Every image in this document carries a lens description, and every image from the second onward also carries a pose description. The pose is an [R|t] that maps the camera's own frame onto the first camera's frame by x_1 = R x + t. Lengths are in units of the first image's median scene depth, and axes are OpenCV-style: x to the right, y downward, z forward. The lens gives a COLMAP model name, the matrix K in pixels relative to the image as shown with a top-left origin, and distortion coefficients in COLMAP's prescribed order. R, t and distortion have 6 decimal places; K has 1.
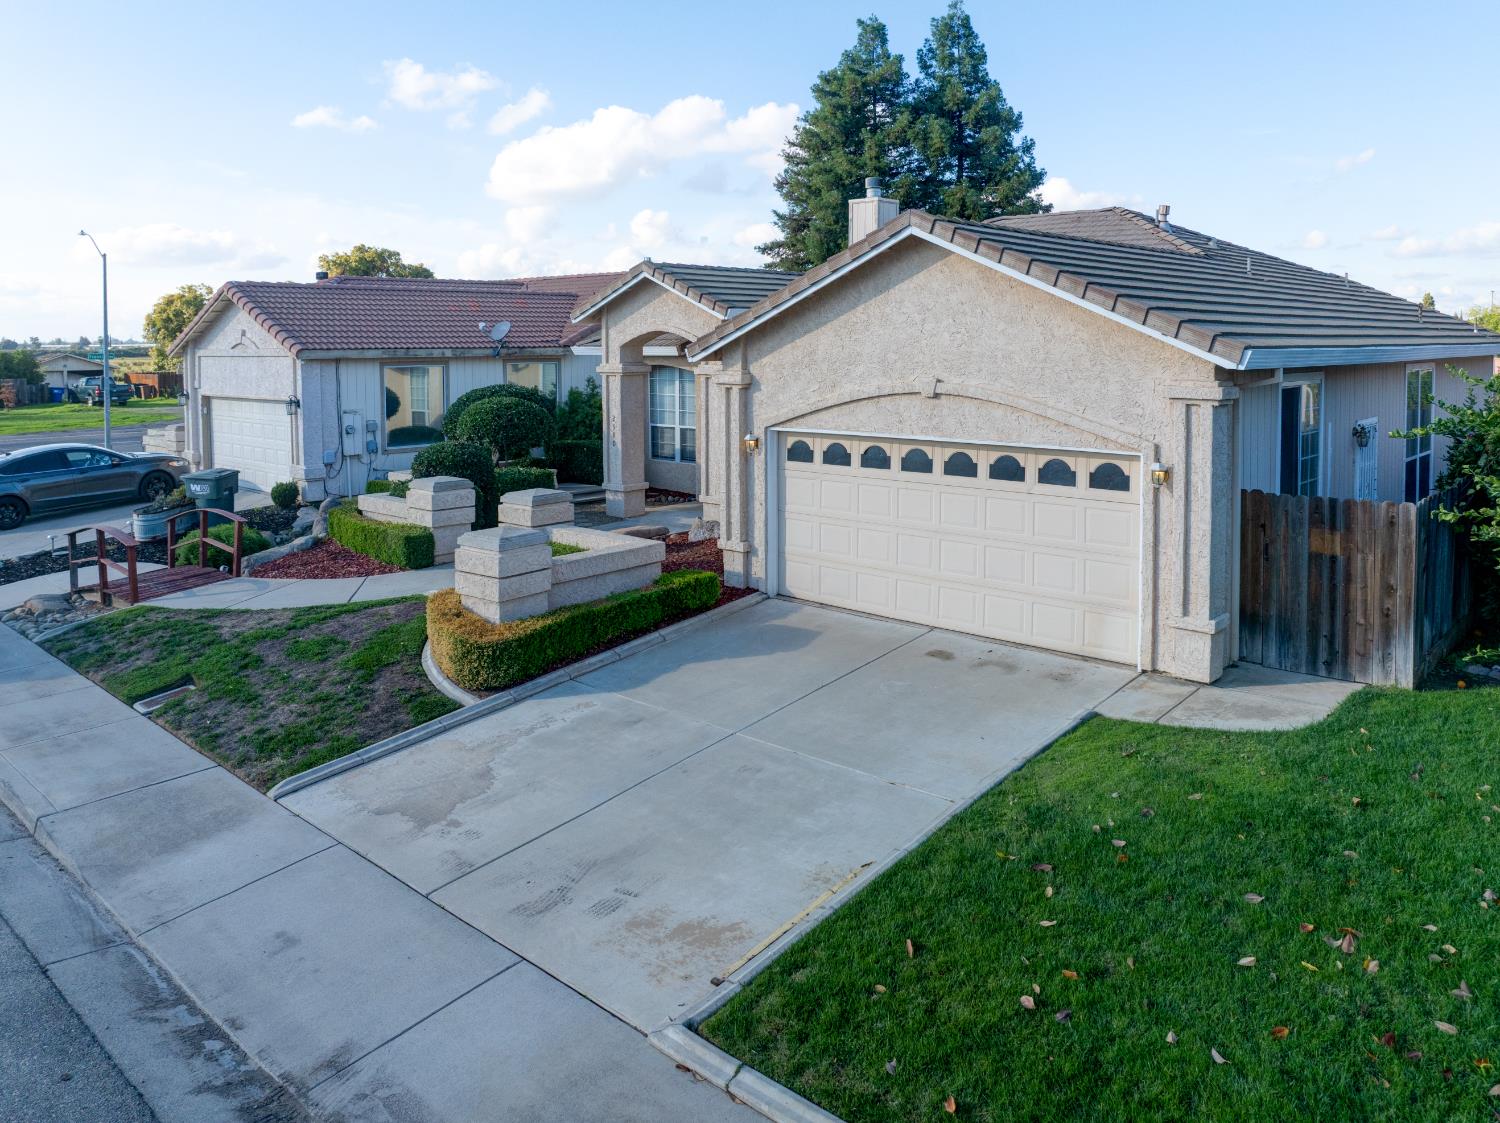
lens RADIAL K [[1091.2, 0, 769.6], [0, 1091.2, 401.9], [0, 0, 1]] dist [-0.032409, 0.001906]
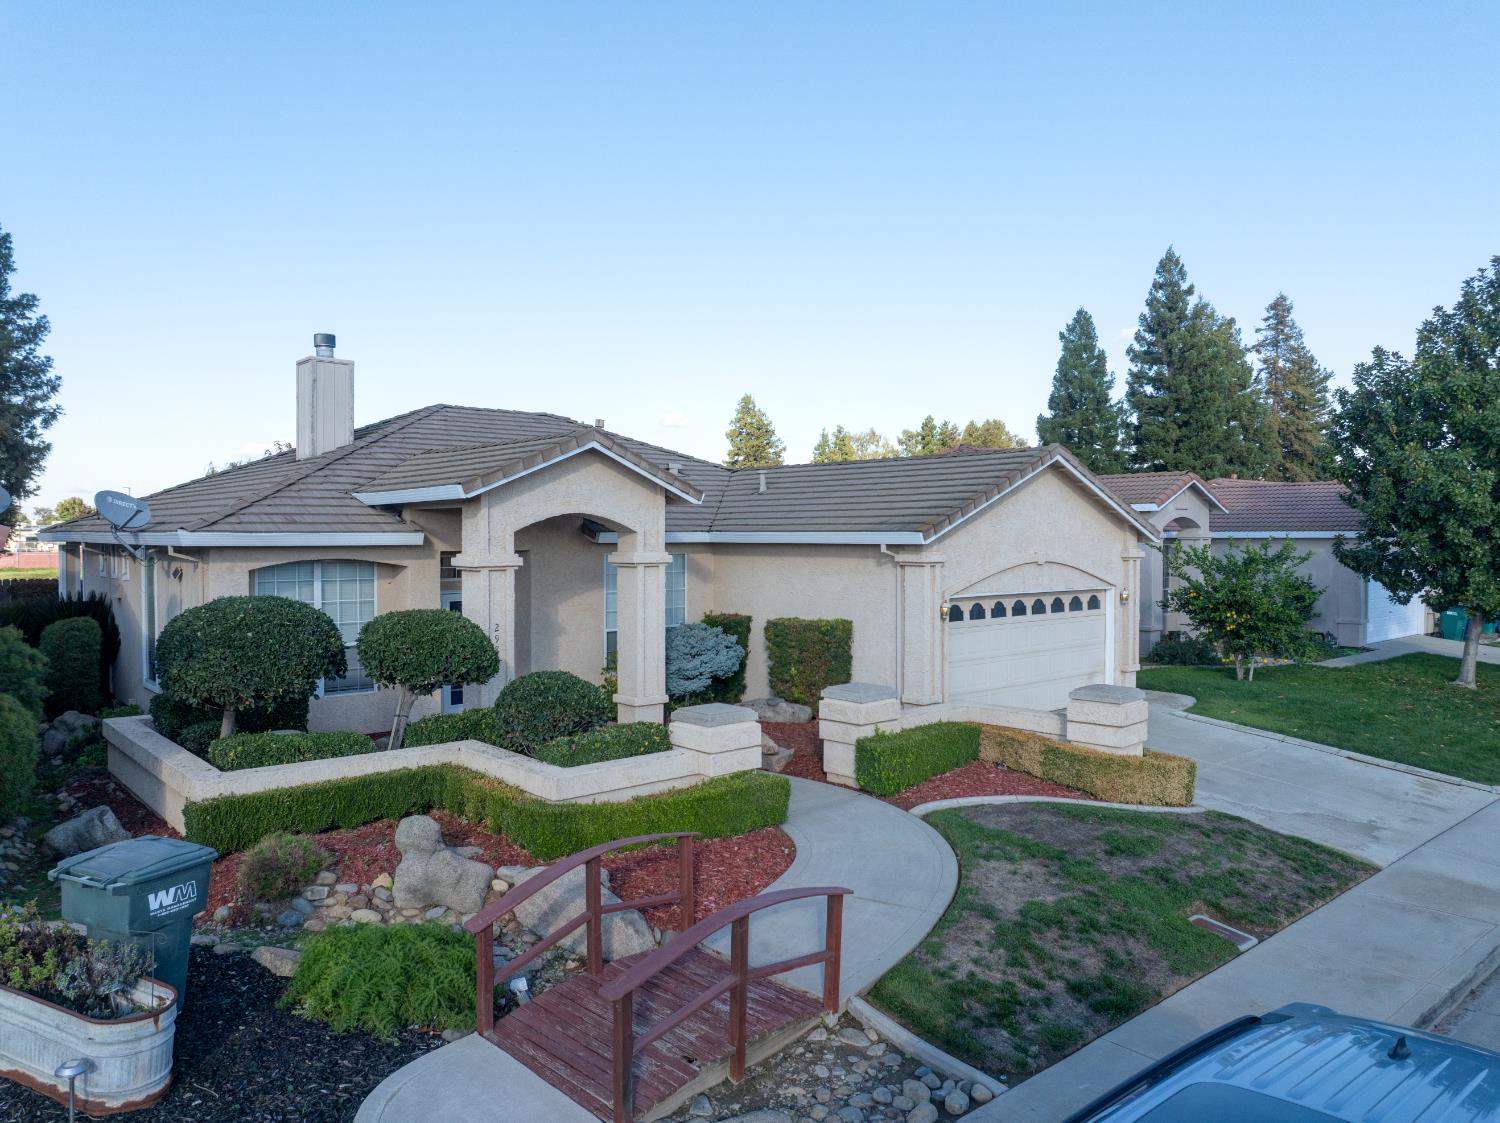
lens RADIAL K [[1068.1, 0, 750.0], [0, 1068.1, 561.5], [0, 0, 1]] dist [-0.028851, 0.000987]
pose [[0.114941, -0.018952, 0.993192, -1.454670], [0.054437, 0.998436, 0.012752, -0.051882], [-0.991880, 0.052601, 0.115793, 1.274847]]
